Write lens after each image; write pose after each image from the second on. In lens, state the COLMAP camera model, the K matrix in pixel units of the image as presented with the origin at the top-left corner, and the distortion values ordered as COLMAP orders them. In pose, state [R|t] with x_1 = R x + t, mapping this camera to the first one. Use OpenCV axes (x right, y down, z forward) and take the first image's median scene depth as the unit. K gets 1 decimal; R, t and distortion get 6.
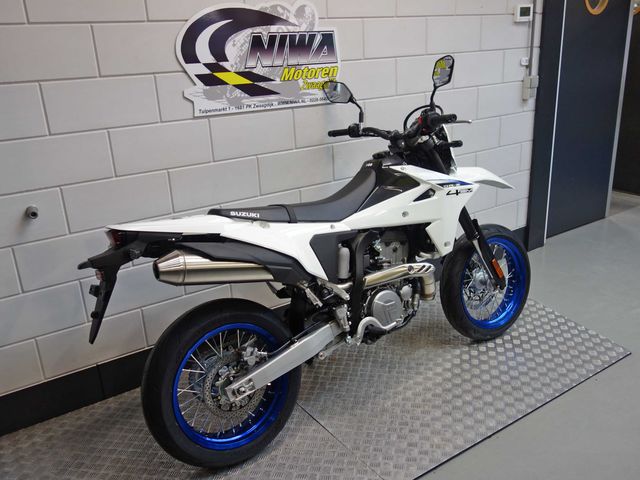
lens RADIAL K [[574.7, 0, 320.0], [0, 574.7, 240.0], [0, 0, 1]] dist [0.009673, 0.002193]
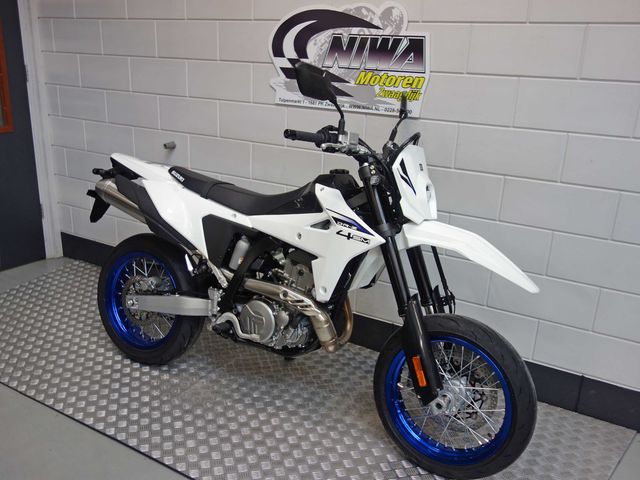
lens RADIAL K [[574.7, 0, 320.0], [0, 574.7, 240.0], [0, 0, 1]] dist [0.009673, 0.002193]
pose [[0.420917, 0.334571, -0.843144, 0.883979], [-0.350107, 0.917392, 0.189253, -0.211635], [0.836812, 0.215531, 0.503282, 0.551385]]
